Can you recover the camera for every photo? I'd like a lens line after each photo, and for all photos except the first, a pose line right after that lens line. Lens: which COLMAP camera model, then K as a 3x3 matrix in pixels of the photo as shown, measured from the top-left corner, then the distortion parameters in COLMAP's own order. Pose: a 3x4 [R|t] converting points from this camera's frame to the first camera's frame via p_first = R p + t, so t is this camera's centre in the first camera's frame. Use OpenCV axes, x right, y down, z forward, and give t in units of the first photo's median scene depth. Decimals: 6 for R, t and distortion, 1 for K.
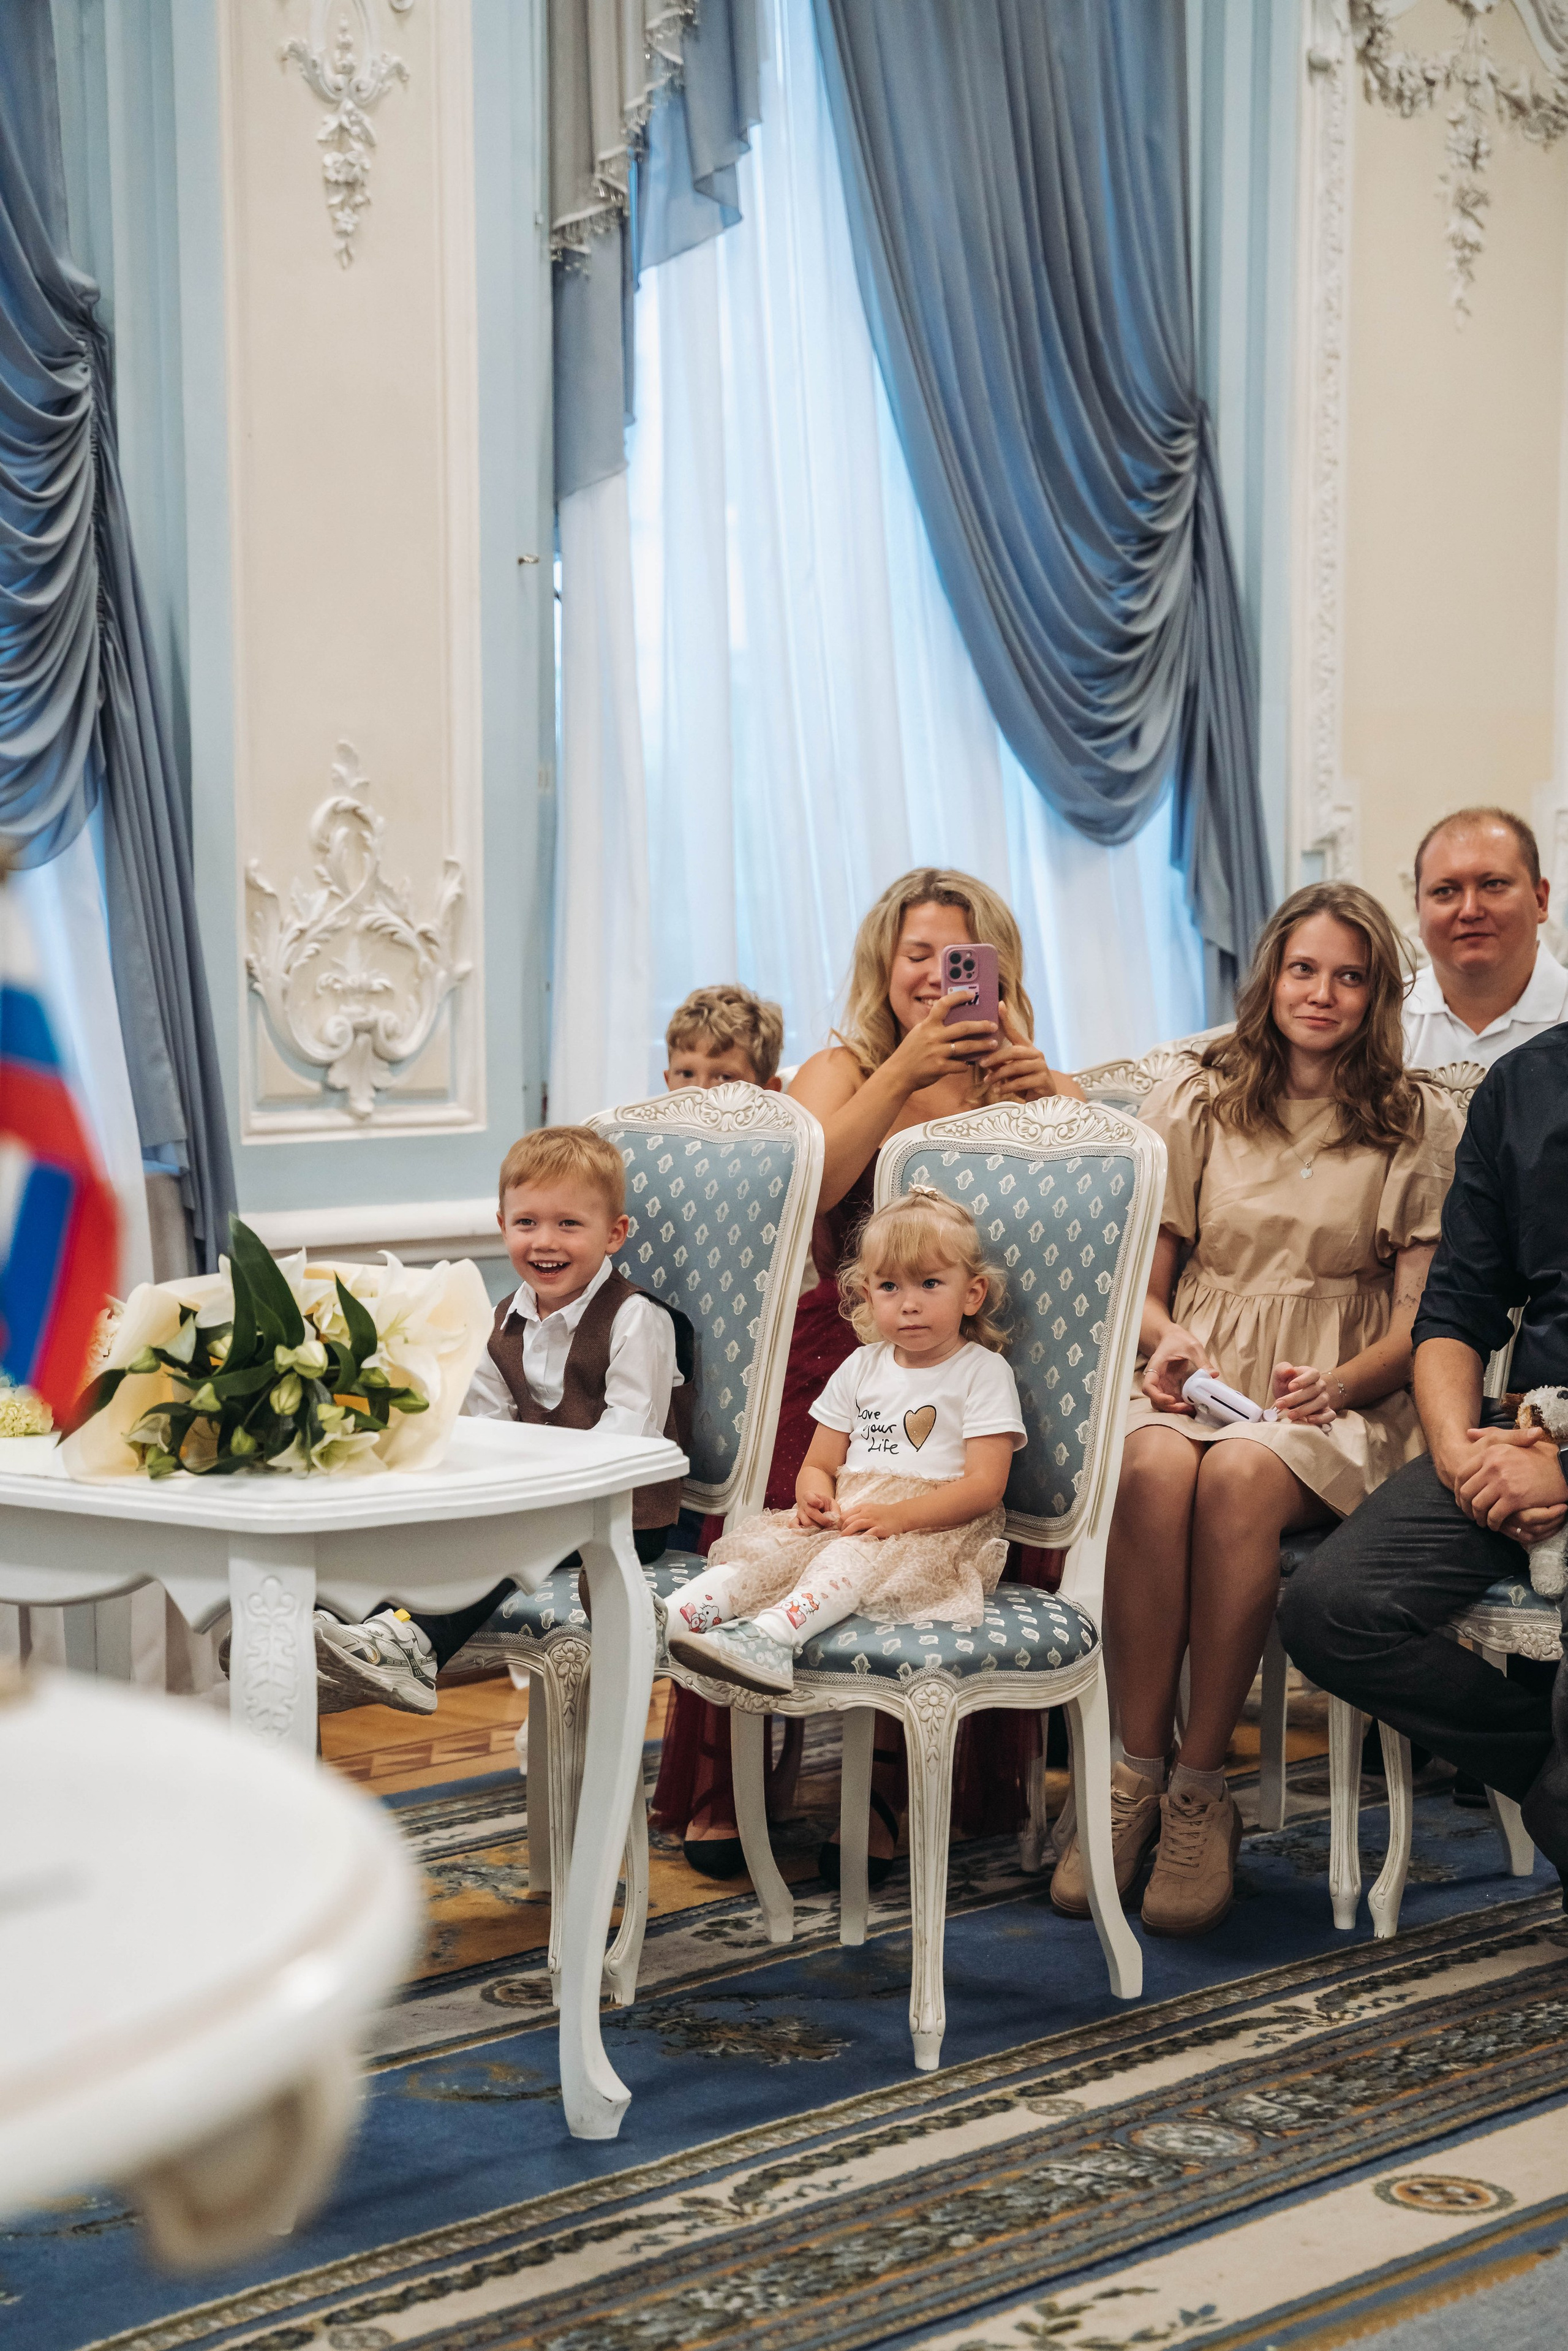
lens RADIAL K [[4832.6, 0, 857.2], [0, 4832.6, 1301.5], [0, 0, 1]] dist [0.252718, 0.545118]
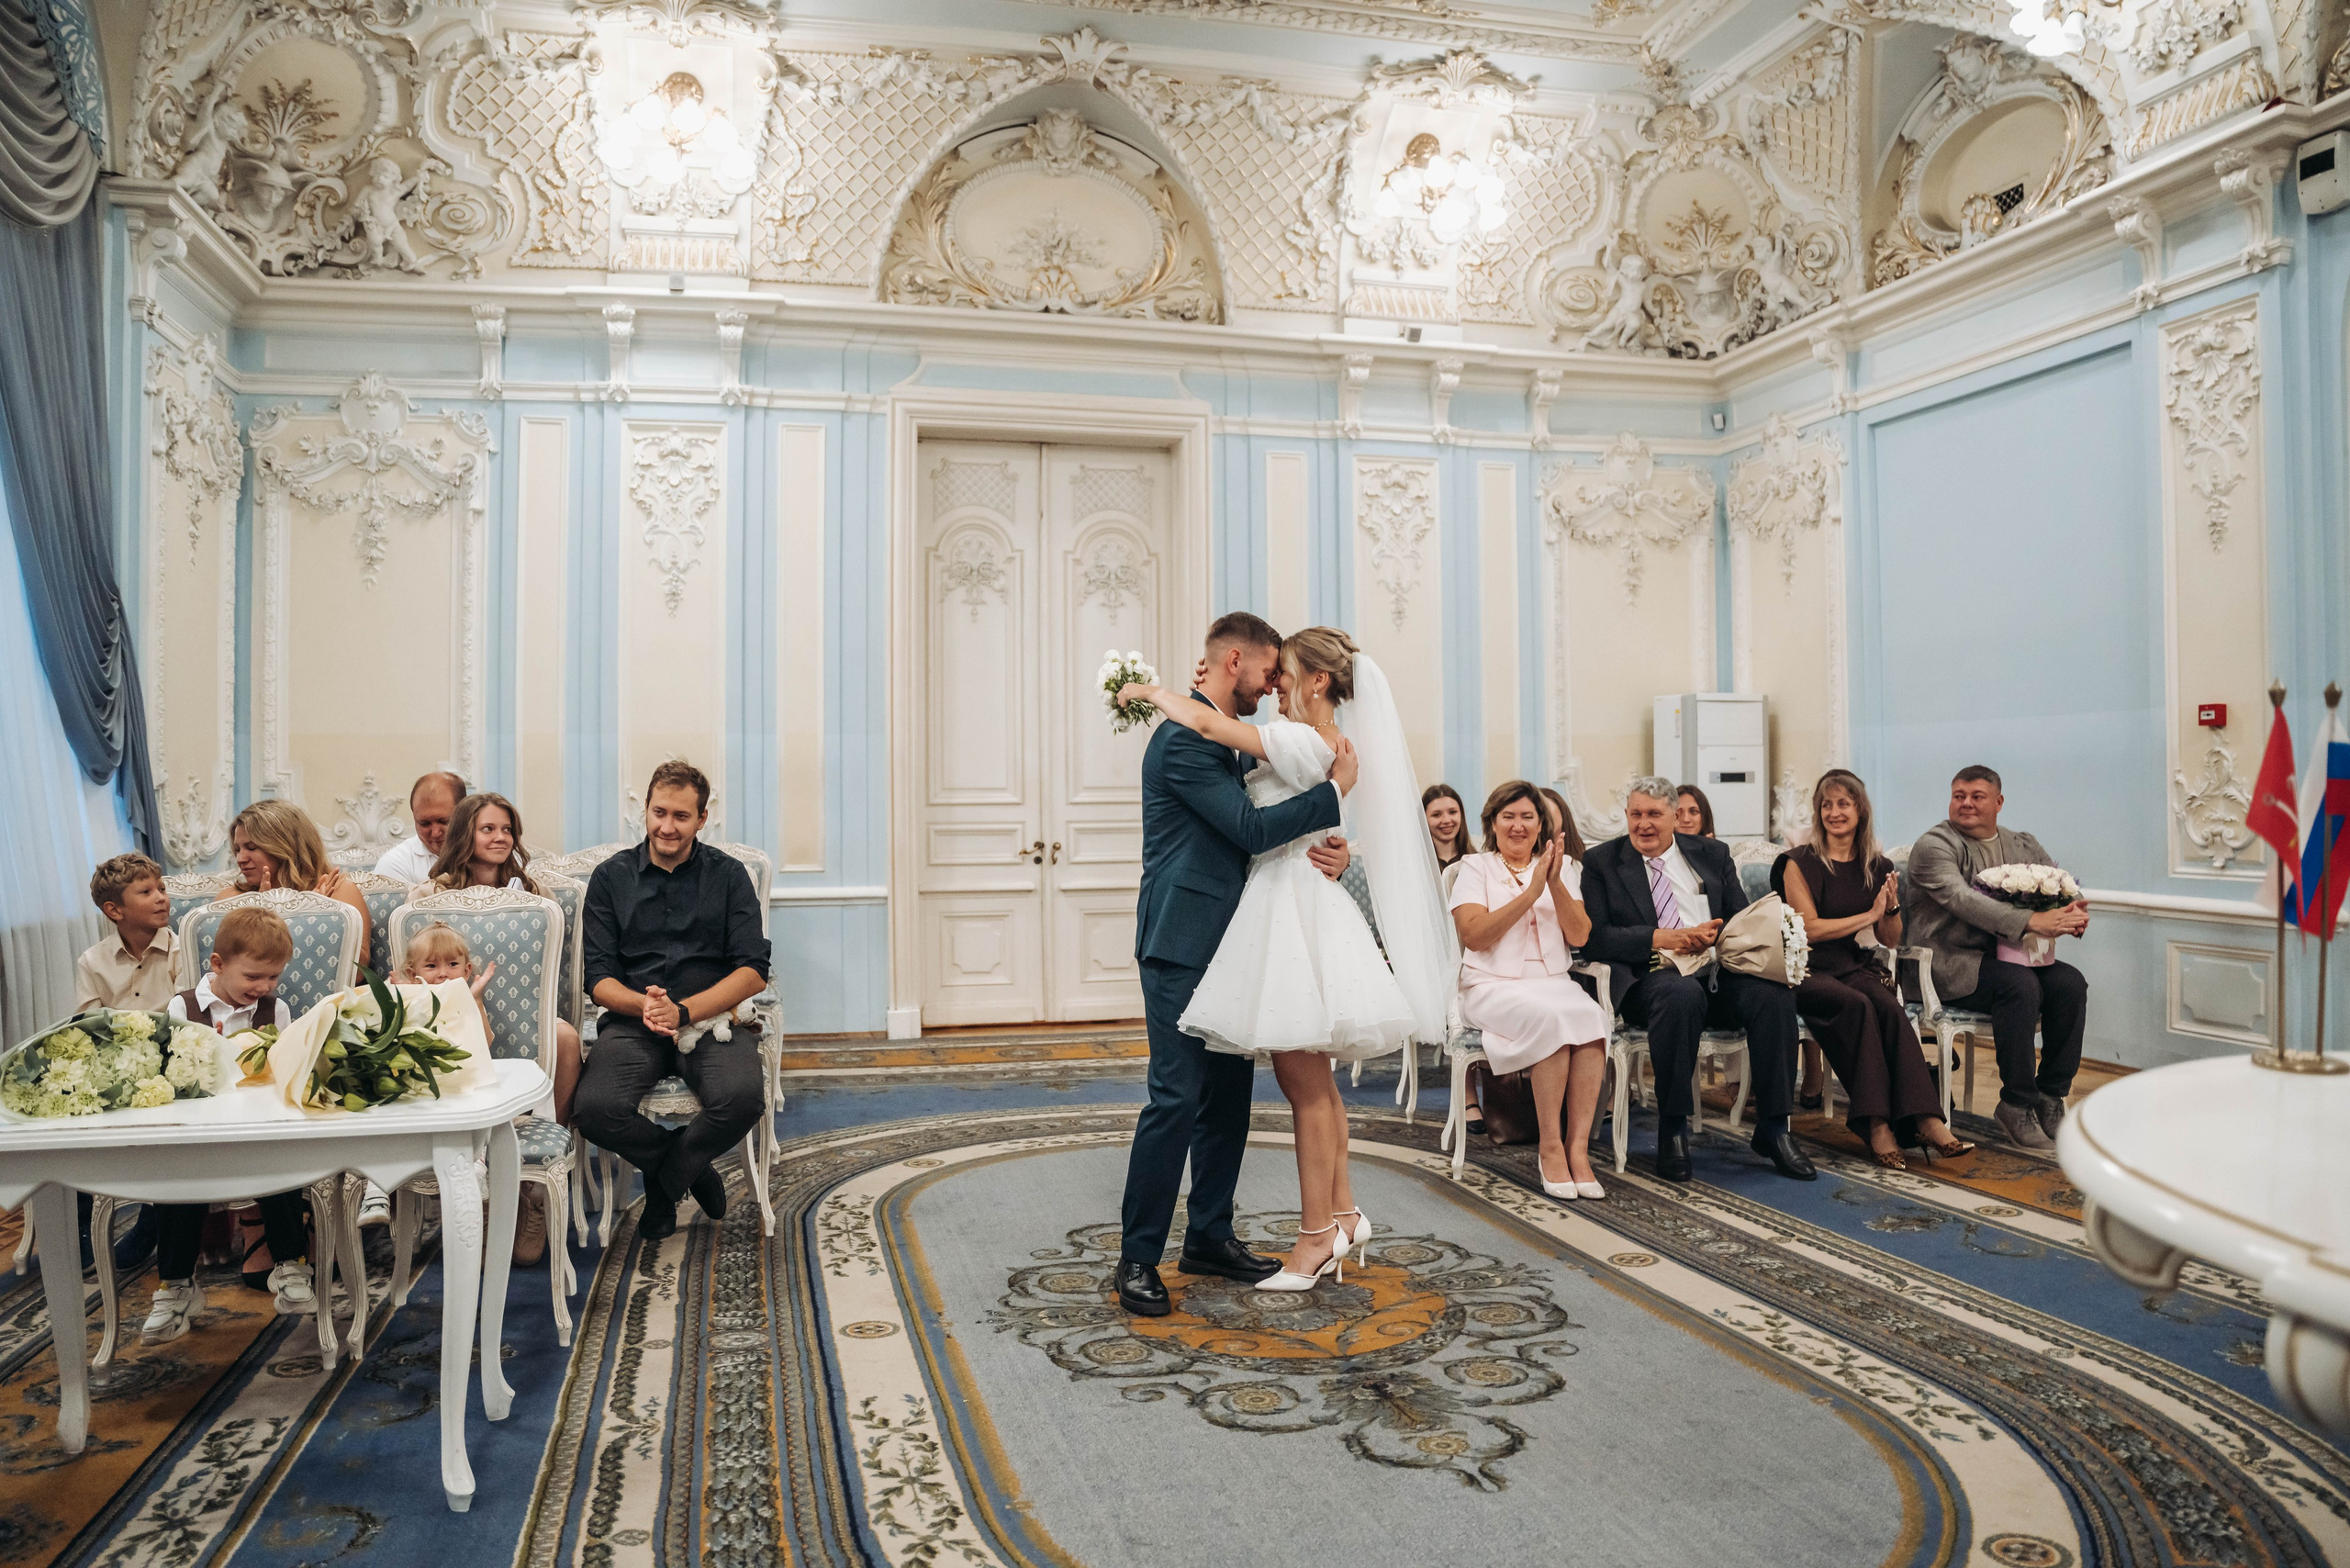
lens RADIAL K [[1629.5, 0, 1179.5], [0, 1629.5, 787.6], [0, 0, 1]] dist [-0.178308, 0.126480]
pose [[0.562830, 0.000945, 0.826572, -0.378615], [0.086879, 0.994393, -0.060295, -0.017044], [-0.821994, 0.105748, 0.559592, 0.365526]]
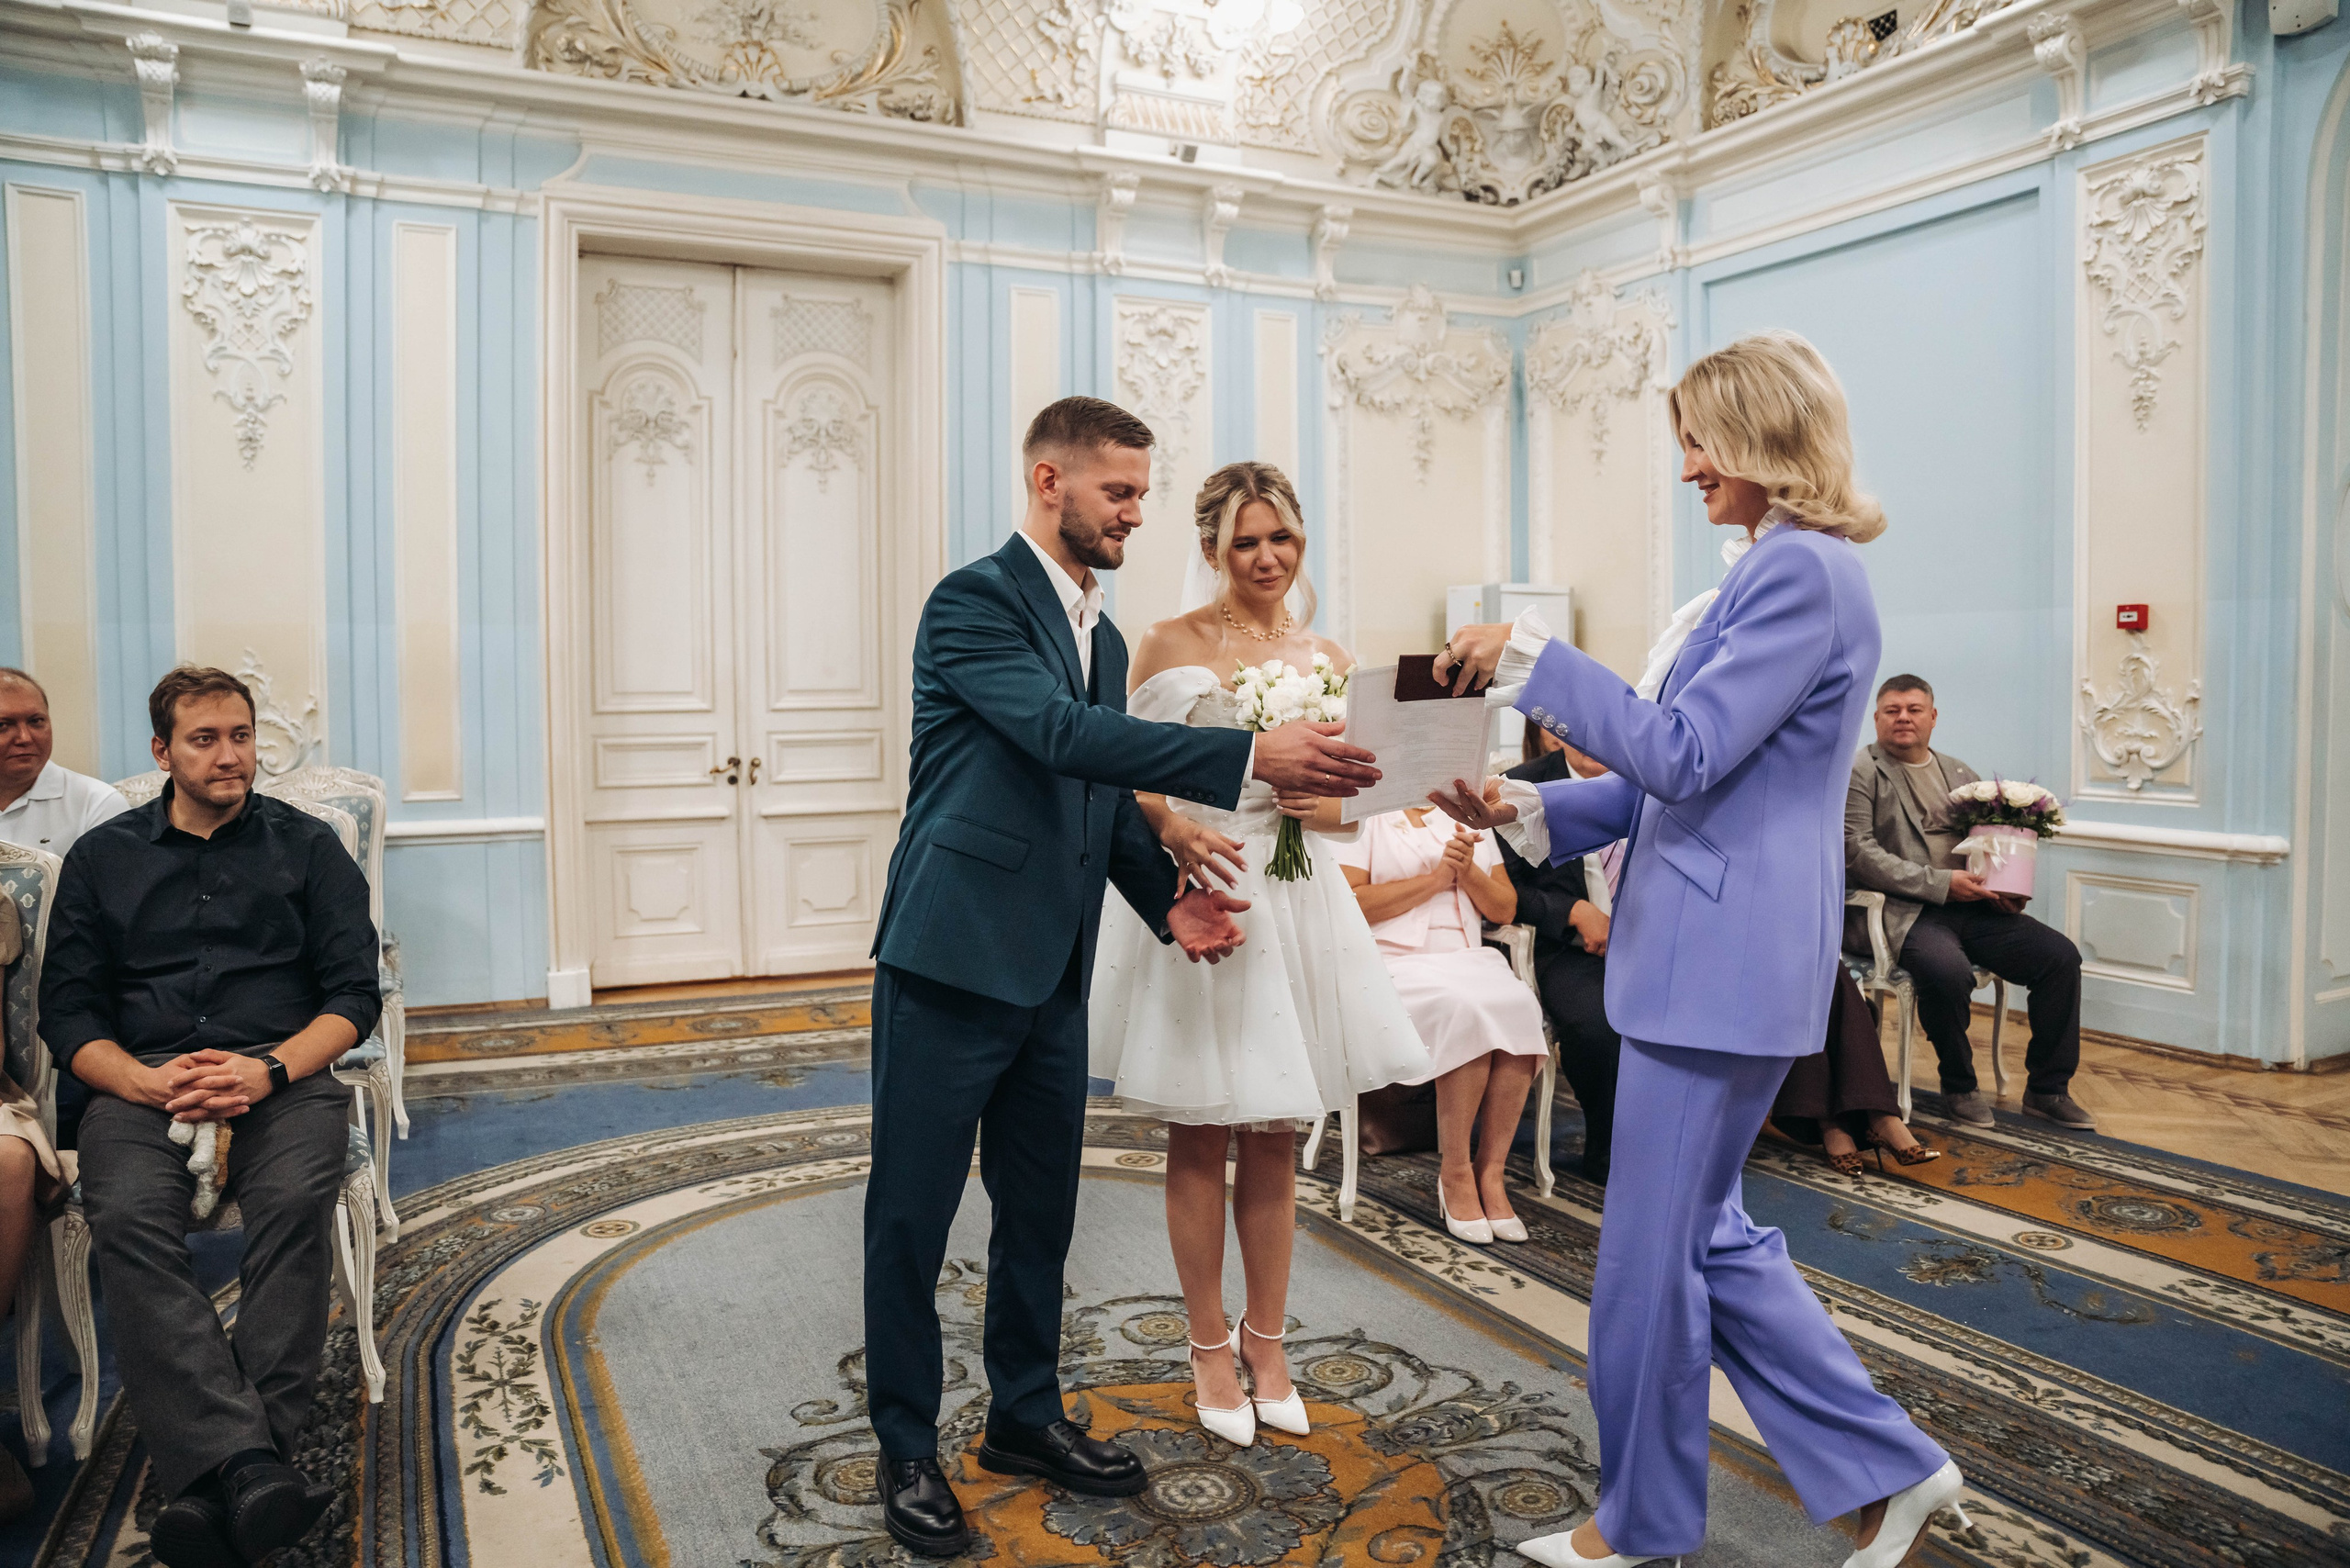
lens RADIAL K [[1608.9, 0, 1167.8], [0, 1608.9, 772.2], [0, 0, 1]] dist [-0.175284, 0.124438]
pose [[0.385089, -0.050621, 0.921490, -0.174448], [0.095453, 0.995324, 0.014787, -0.046254], [-0.917930, 0.082265, 0.388120, 0.566824]]
